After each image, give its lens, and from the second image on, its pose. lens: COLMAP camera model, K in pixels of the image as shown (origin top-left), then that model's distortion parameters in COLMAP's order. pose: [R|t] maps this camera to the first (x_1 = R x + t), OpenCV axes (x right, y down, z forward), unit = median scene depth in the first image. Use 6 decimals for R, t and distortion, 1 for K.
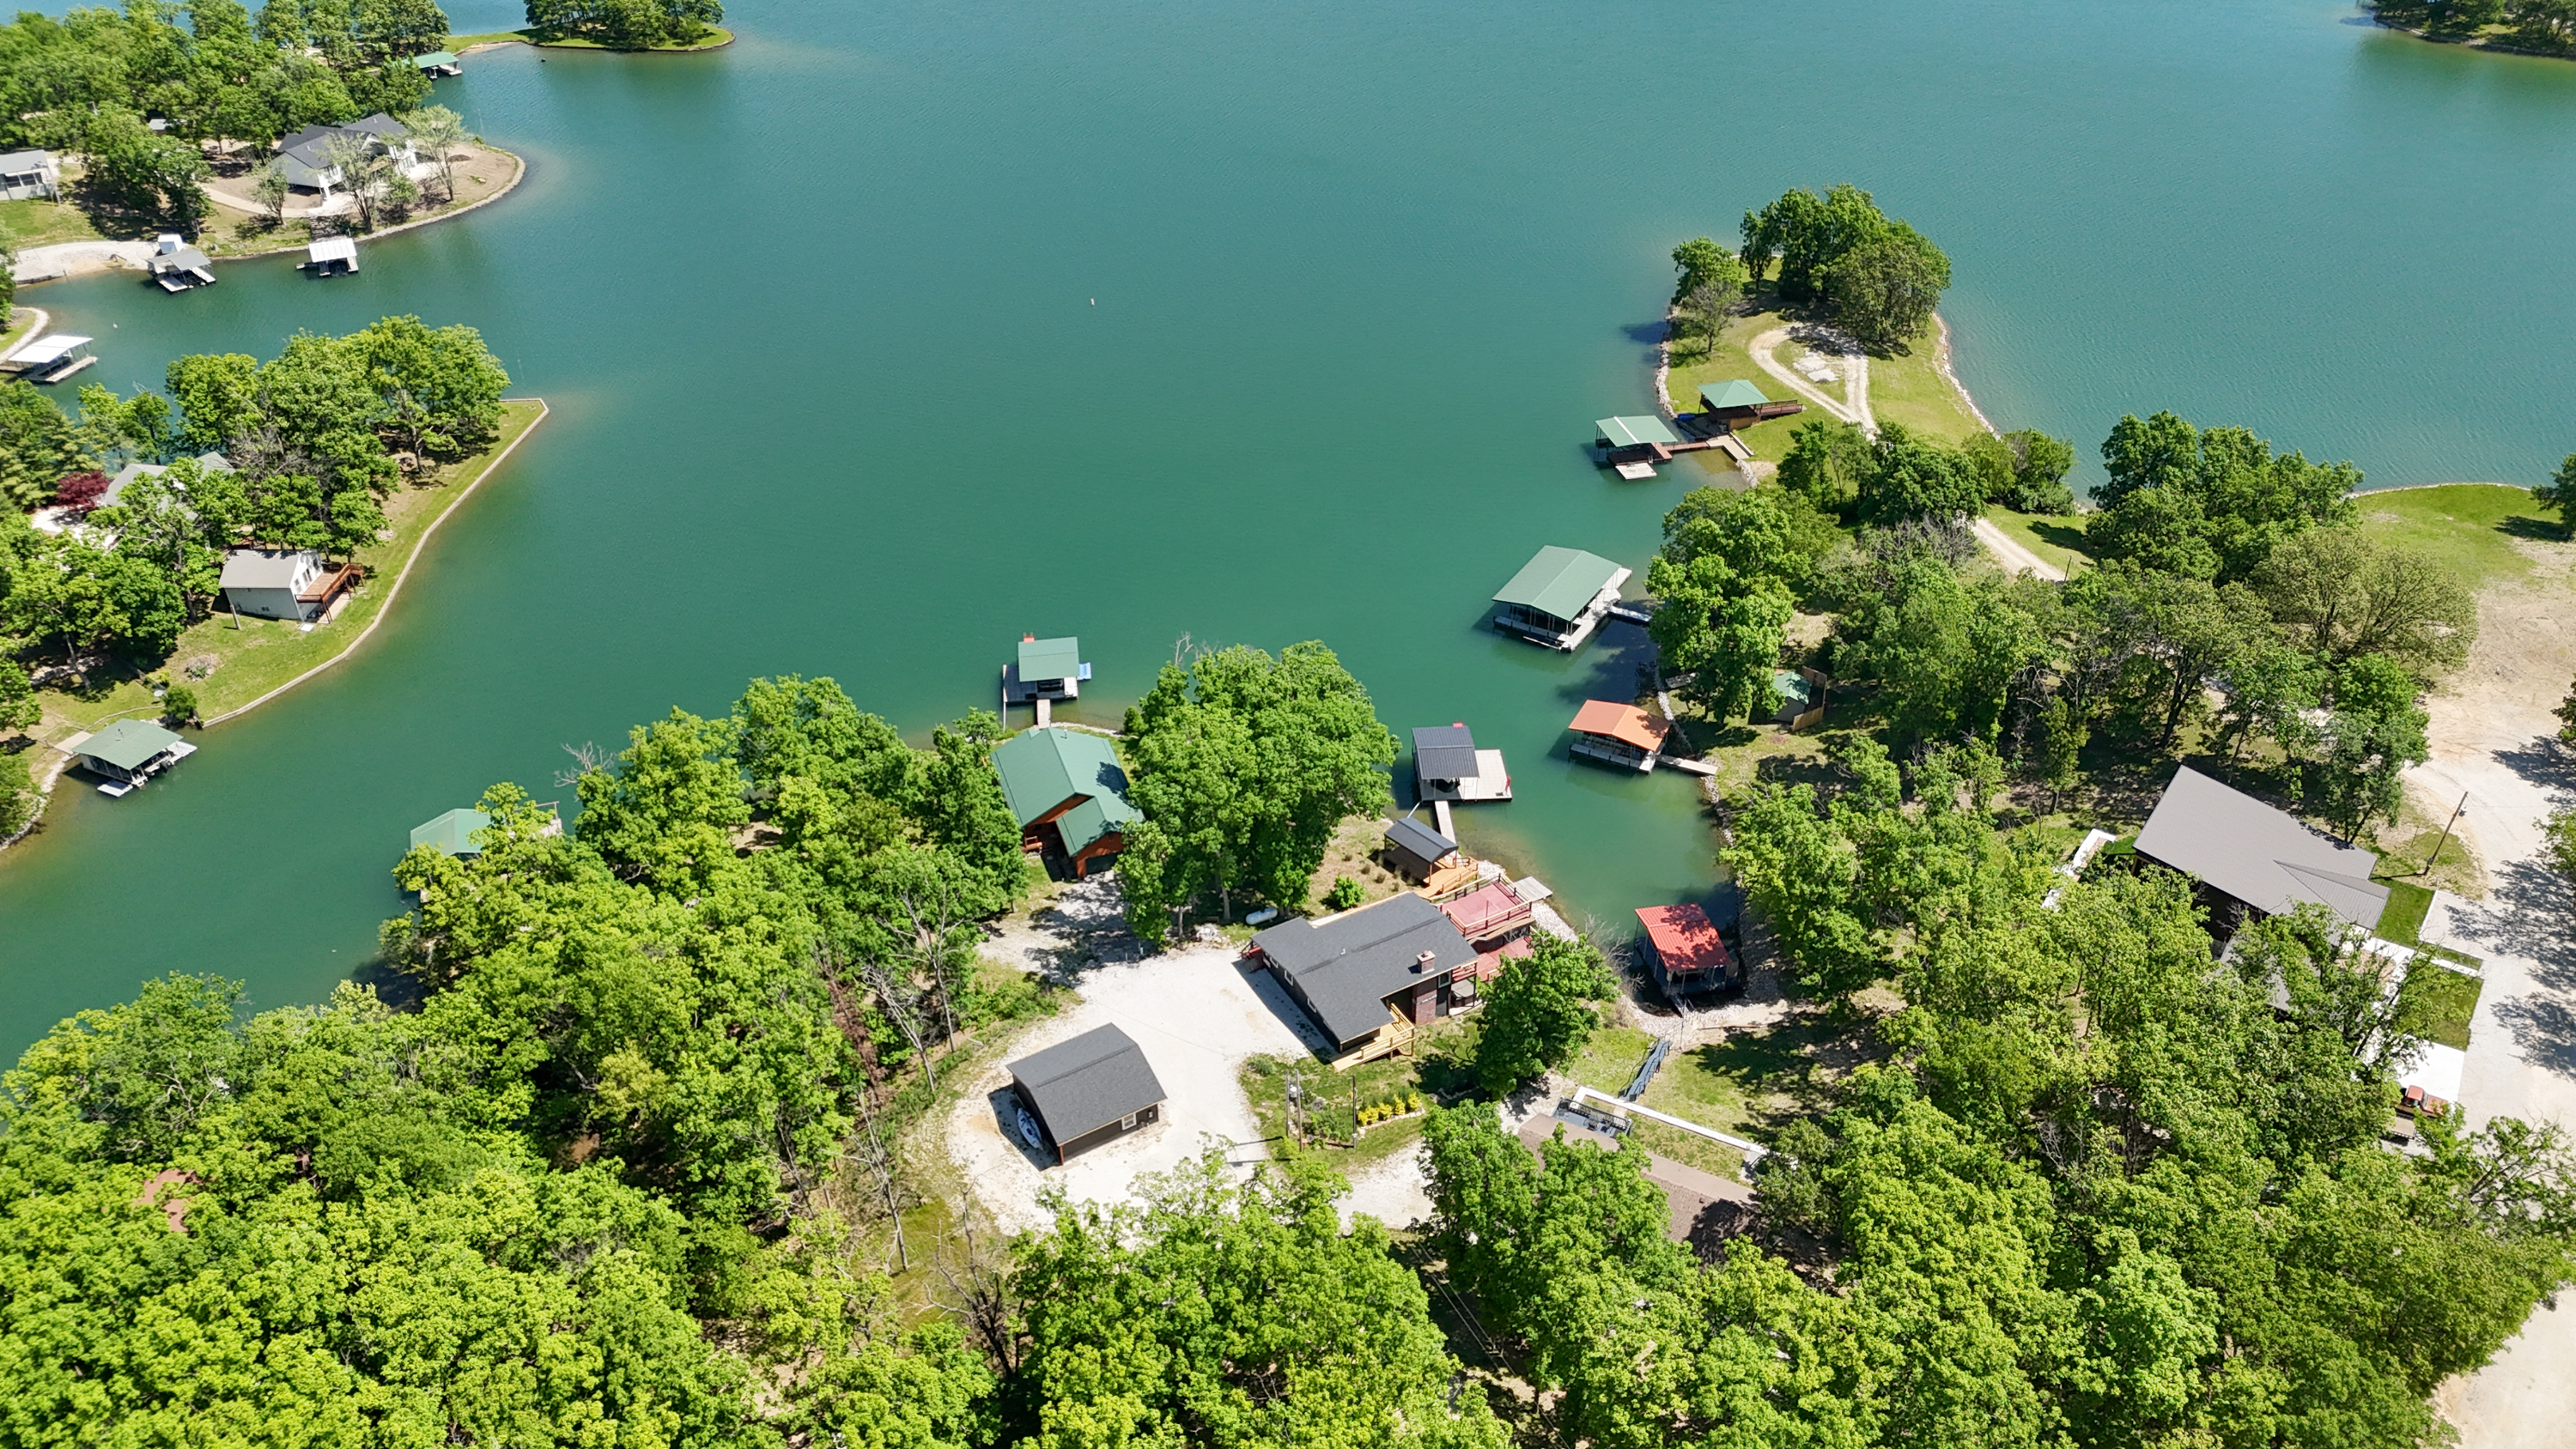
lens RADIAL K [[1893.0, 0, 1284.2], [0, 1893.0, 735.8], [0, 0, 1]] dist [0.083216, -0.074965]
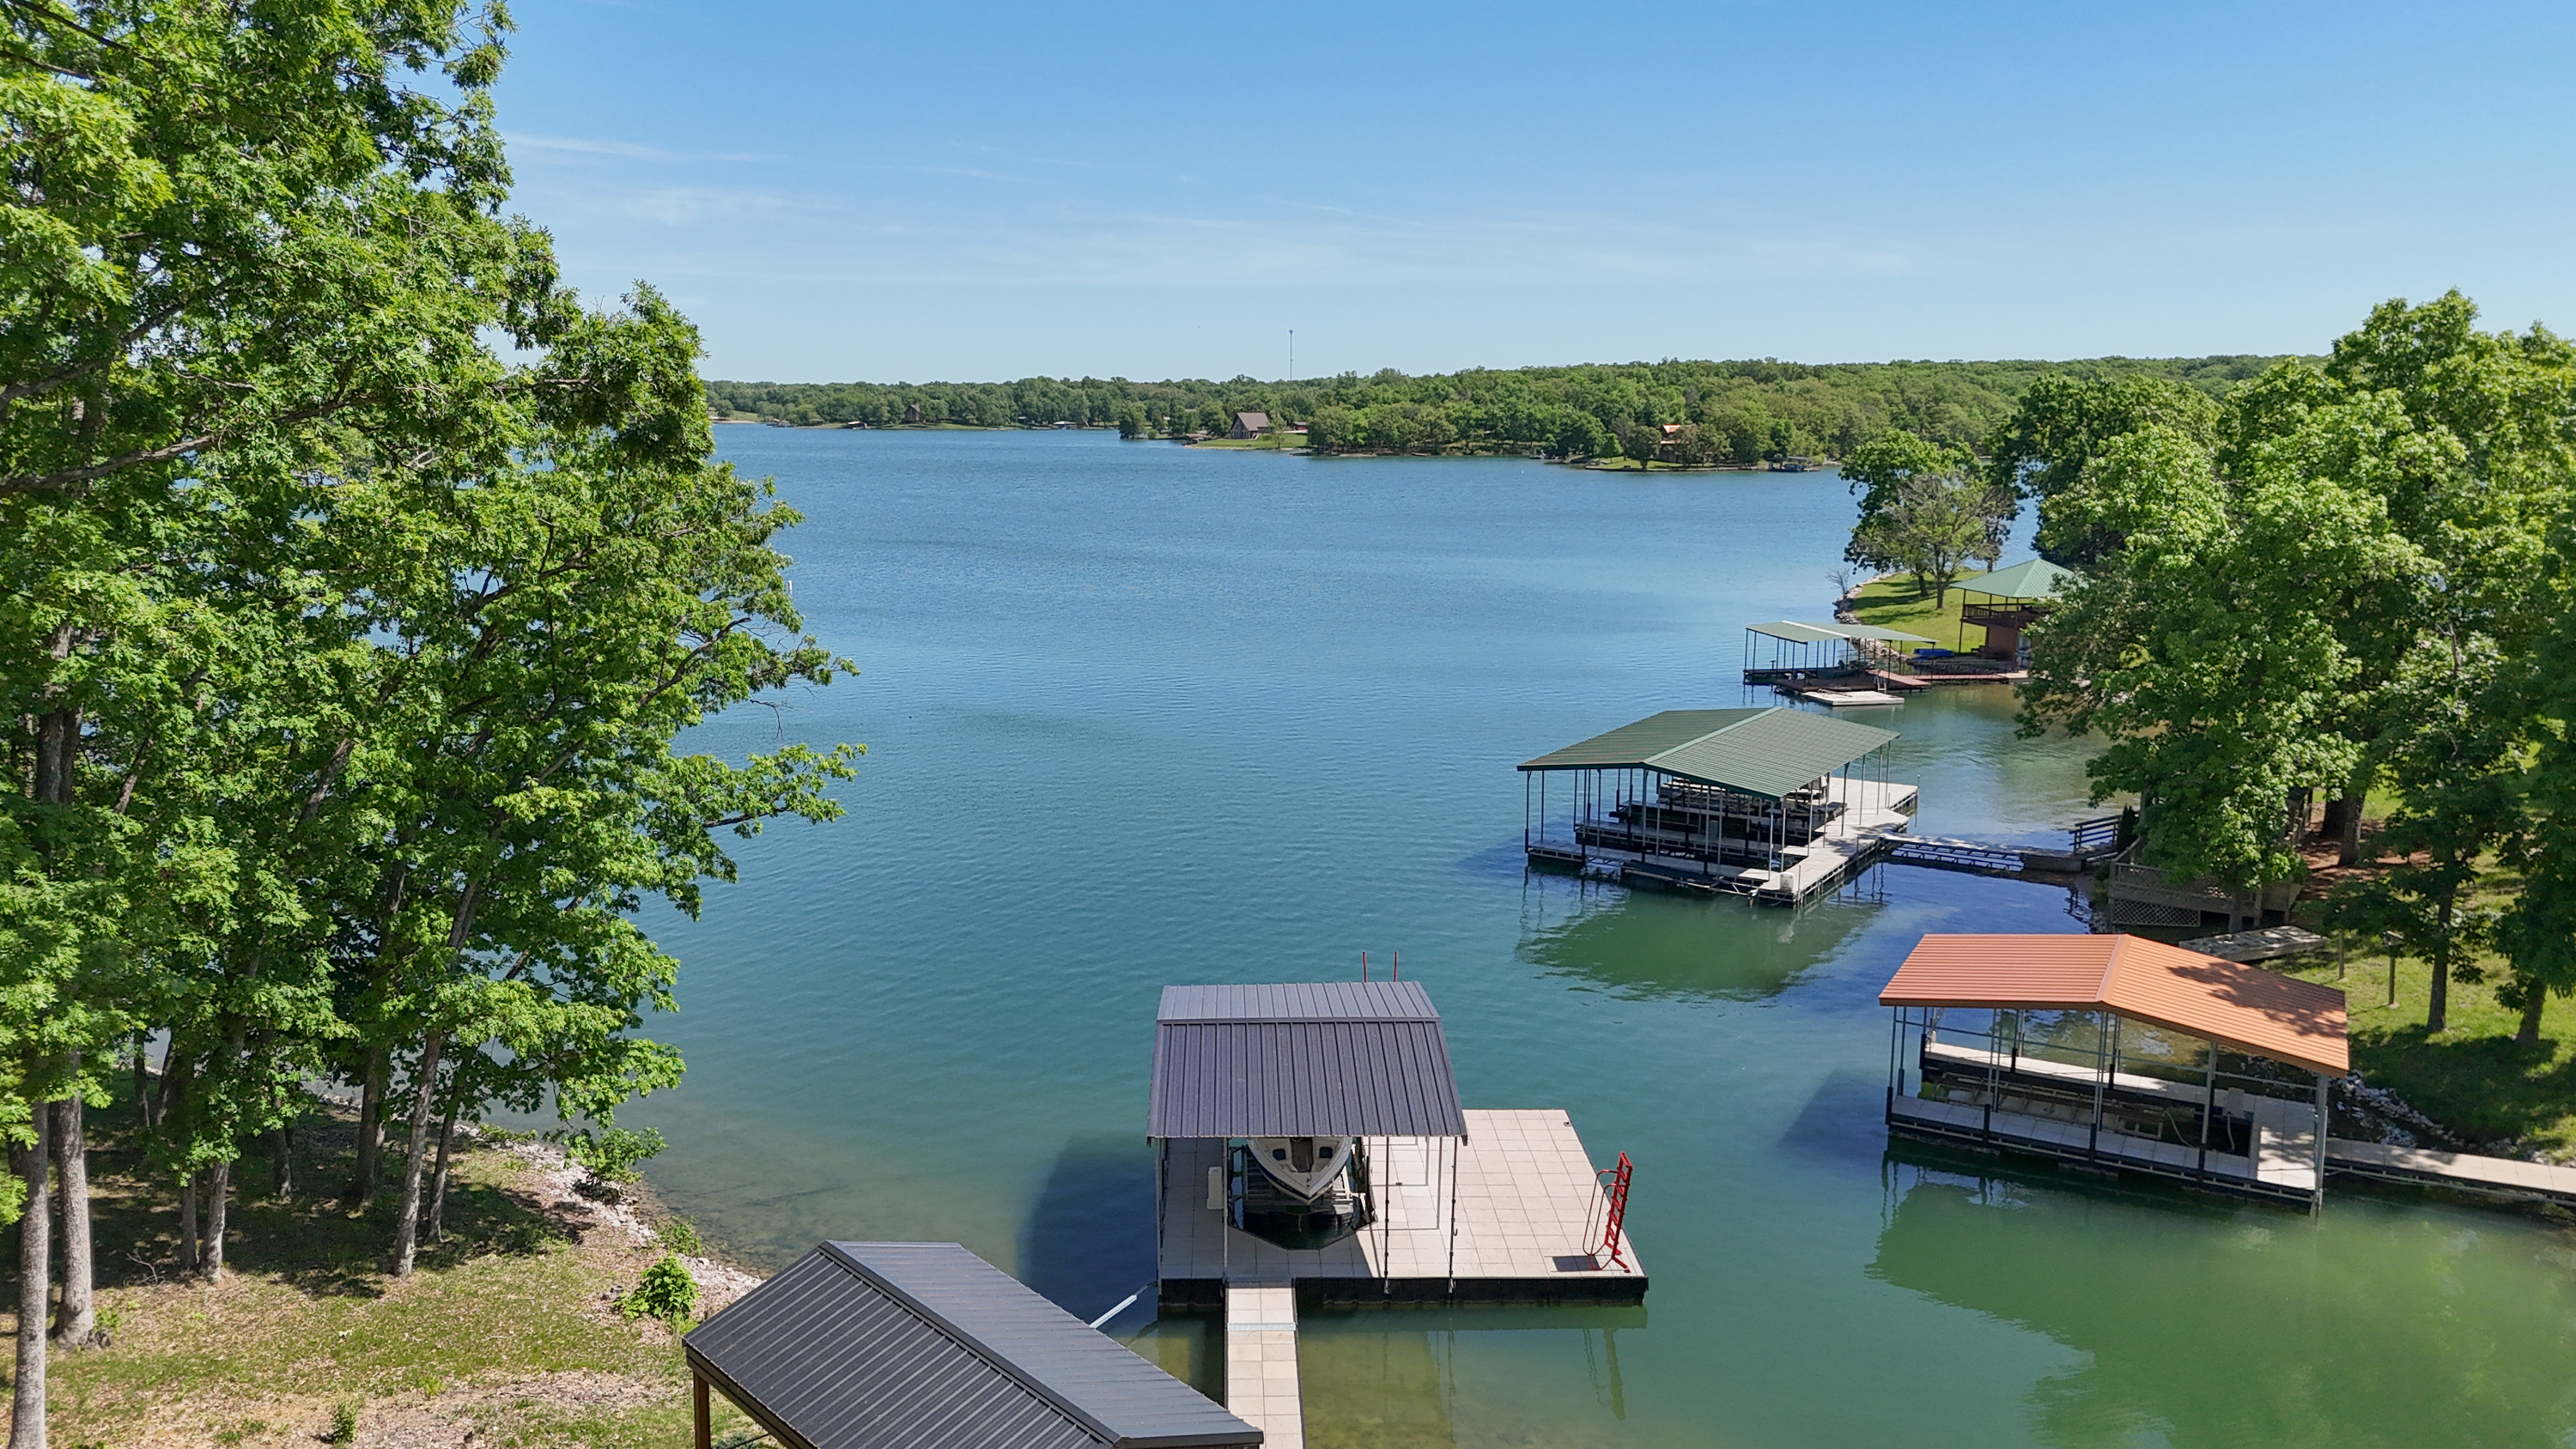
lens RADIAL K [[1898.3, 0, 1280.9], [0, 1898.3, 746.8], [0, 0, 1]] dist [0.085001, -0.083974]
pose [[0.999646, 0.010769, -0.024348, 0.084941], [-0.019796, 0.912202, -0.409262, 0.059847], [0.017803, 0.409599, 0.912092, 0.770509]]
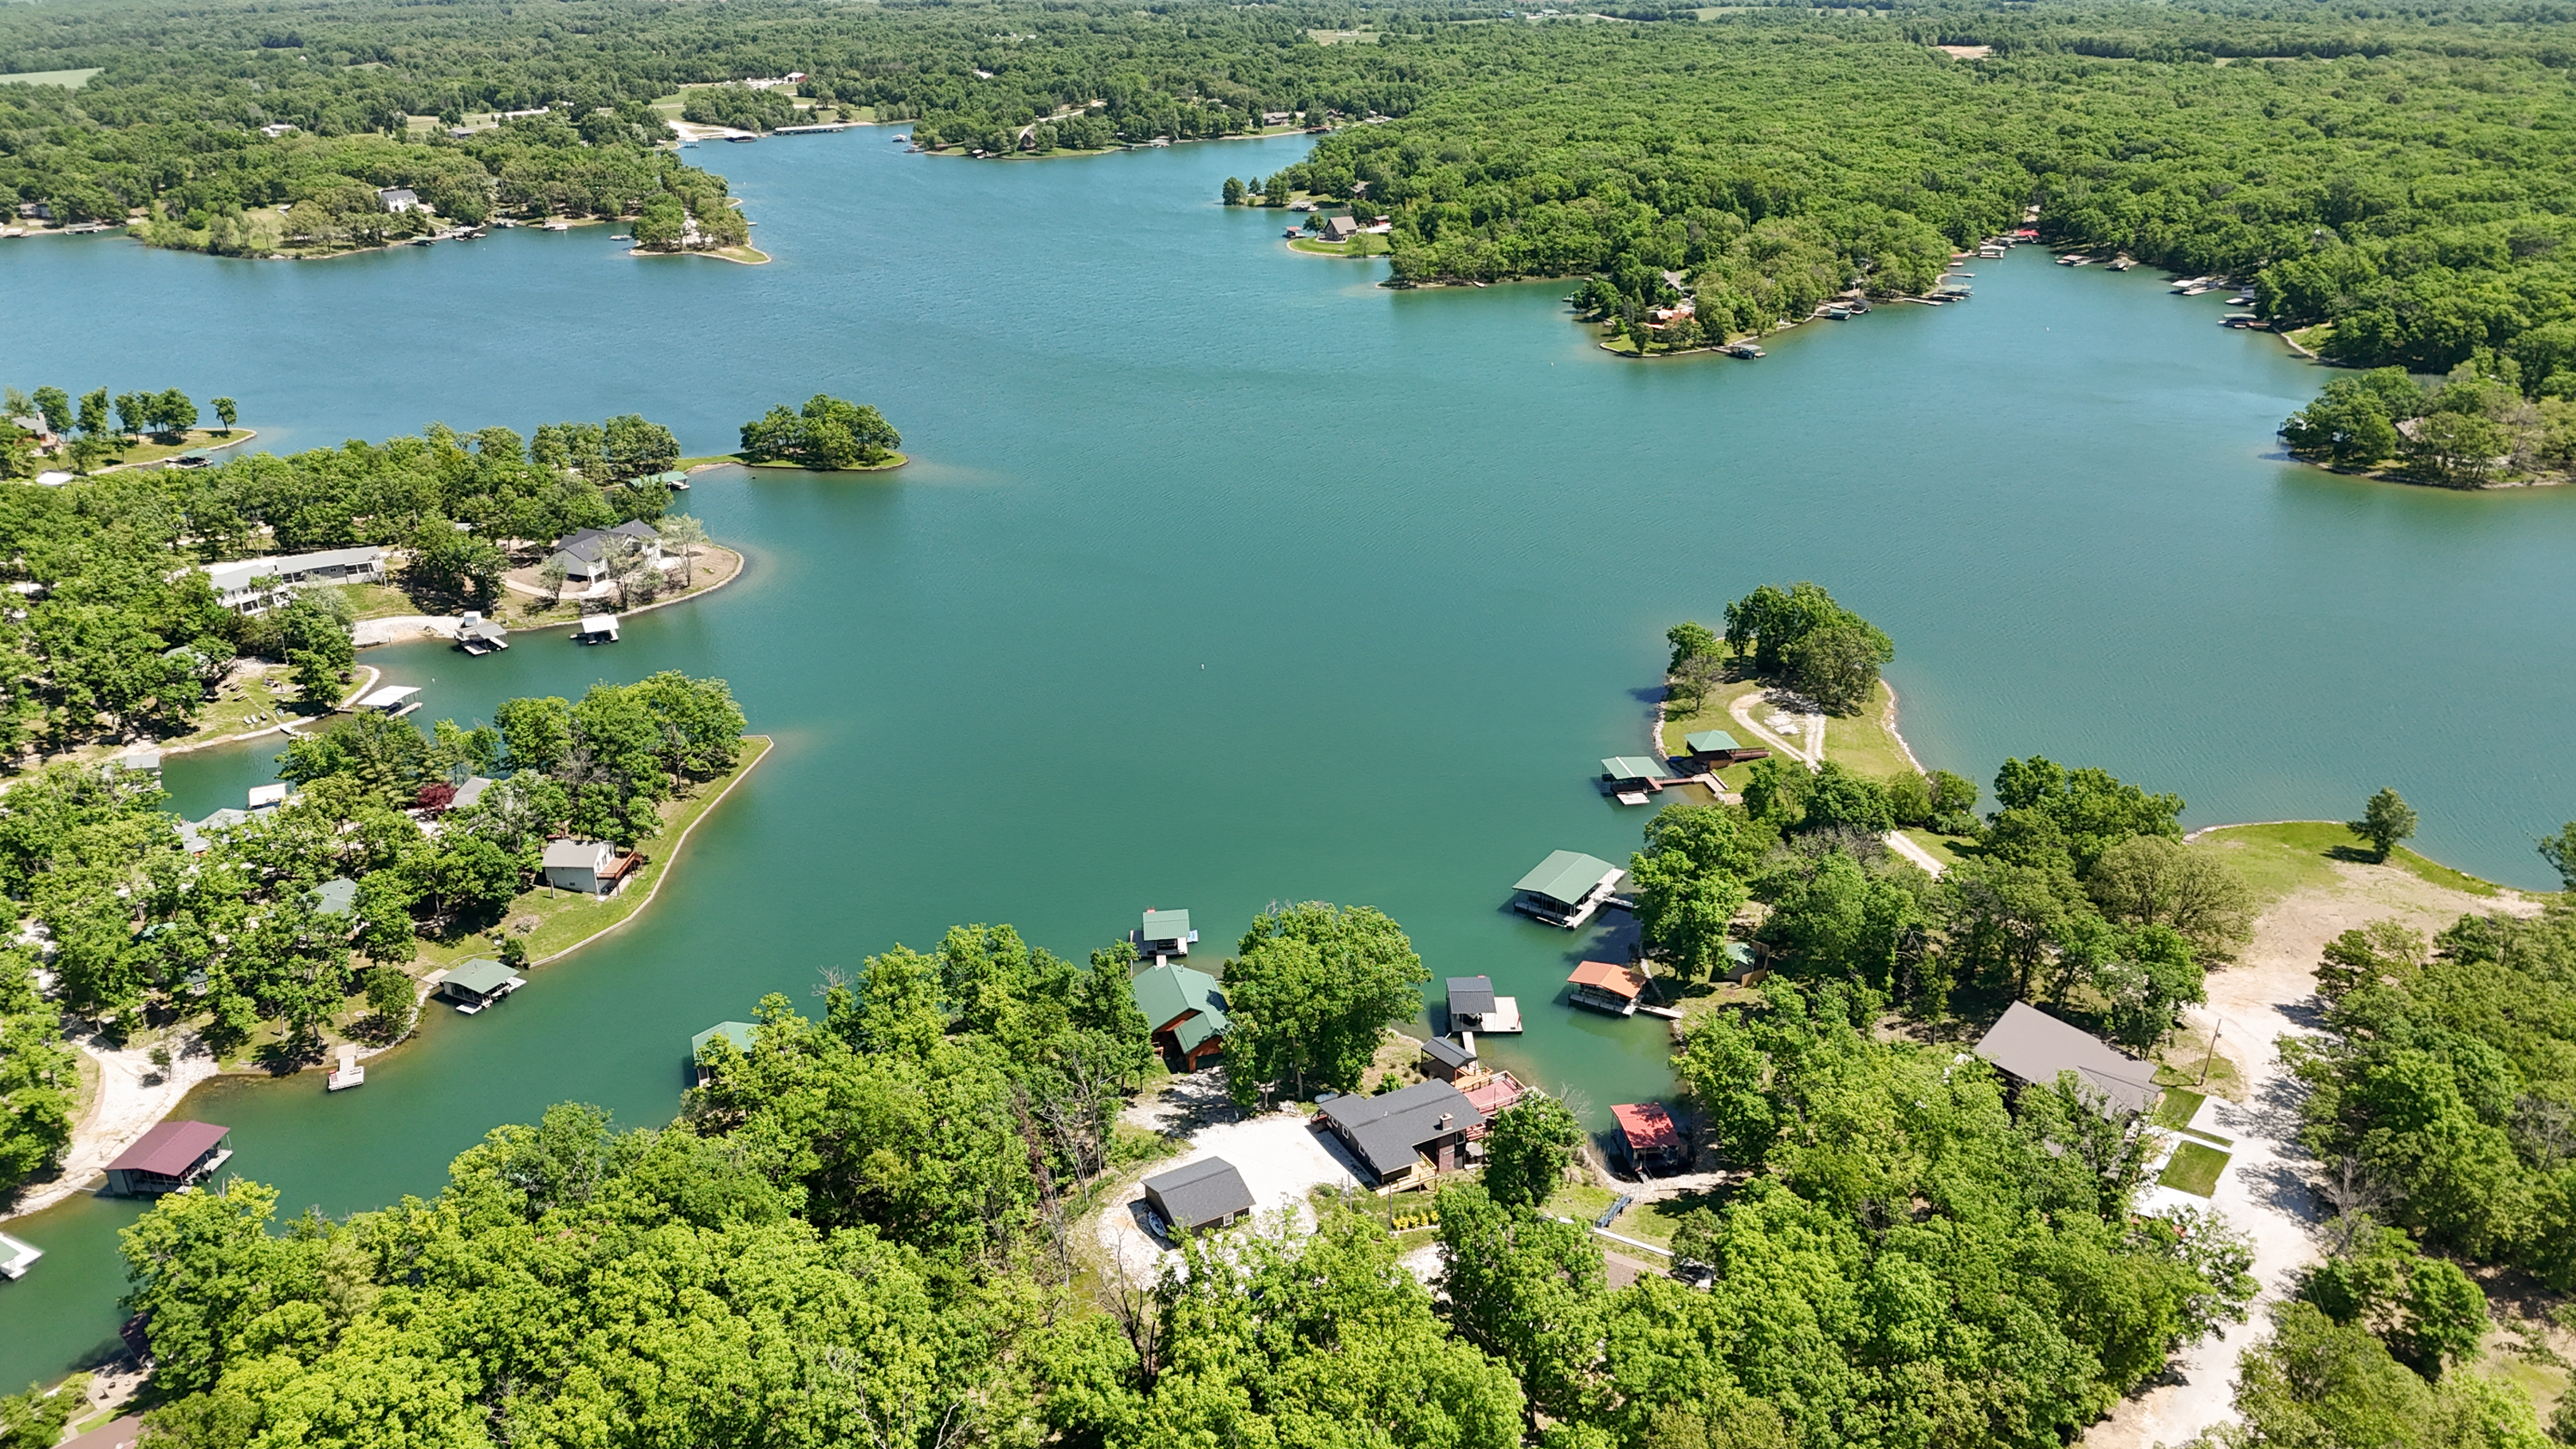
lens RADIAL K [[1898.3, 0, 1280.9], [0, 1898.3, 746.8], [0, 0, 1]] dist [0.085001, -0.083974]
pose [[0.998990, 0.013208, -0.042941, 0.008427], [-0.021238, 0.981106, -0.192302, 0.091641], [0.039590, 0.193020, 0.980396, -0.306513]]
